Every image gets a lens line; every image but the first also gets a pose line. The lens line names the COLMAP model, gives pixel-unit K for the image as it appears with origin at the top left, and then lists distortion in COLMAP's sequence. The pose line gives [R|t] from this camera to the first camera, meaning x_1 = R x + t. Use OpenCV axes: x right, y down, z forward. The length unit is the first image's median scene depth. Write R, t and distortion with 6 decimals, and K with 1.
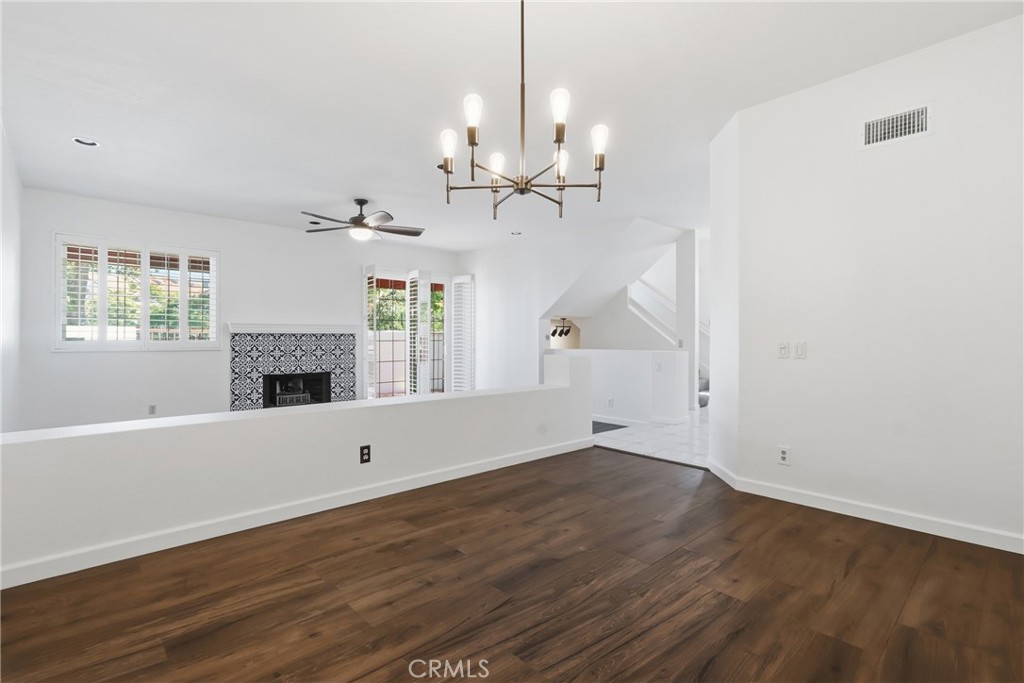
lens RADIAL K [[478.8, 0, 505.9], [0, 478.8, 347.4], [0, 0, 1]] dist [-0.003458, -0.000873]
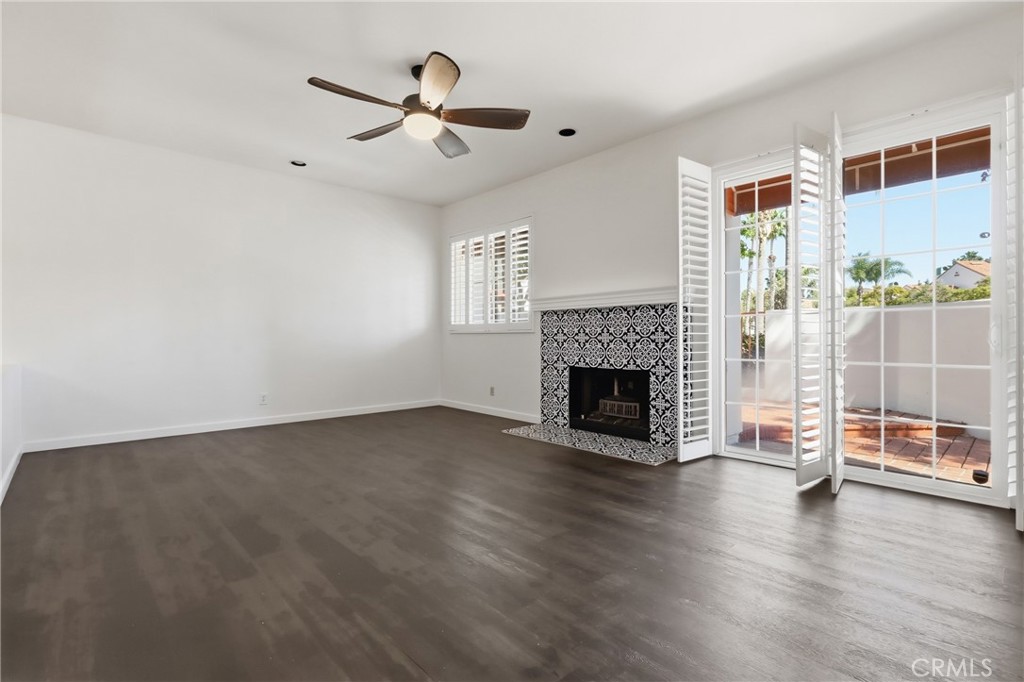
lens RADIAL K [[478.8, 0, 514.0], [0, 478.8, 331.3], [0, 0, 1]] dist [-0.003458, -0.000873]
pose [[-0.012071, 0.001349, -0.999926, 0.225125], [0.002933, 0.999995, 0.001314, 0.001842], [0.999923, -0.002917, -0.012075, 0.881869]]
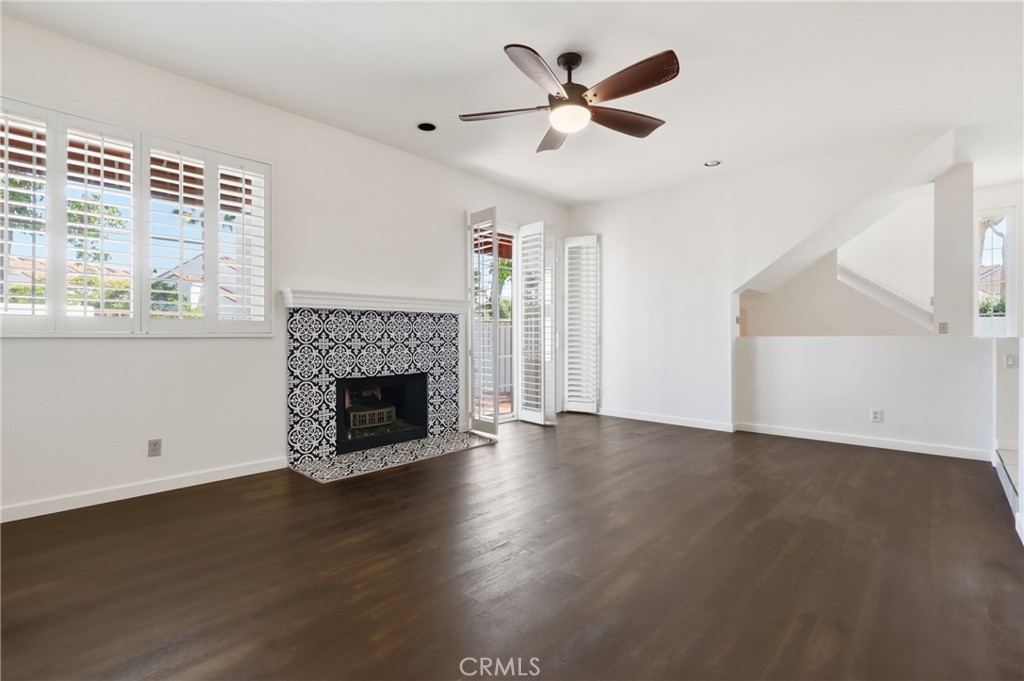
lens RADIAL K [[478.8, 0, 504.0], [0, 478.8, 341.9], [0, 0, 1]] dist [-0.003458, -0.000873]
pose [[0.996921, -0.002454, 0.078375, -0.328894], [0.002821, 0.999986, -0.004573, 0.013462], [-0.078362, 0.004780, 0.996913, 0.367421]]
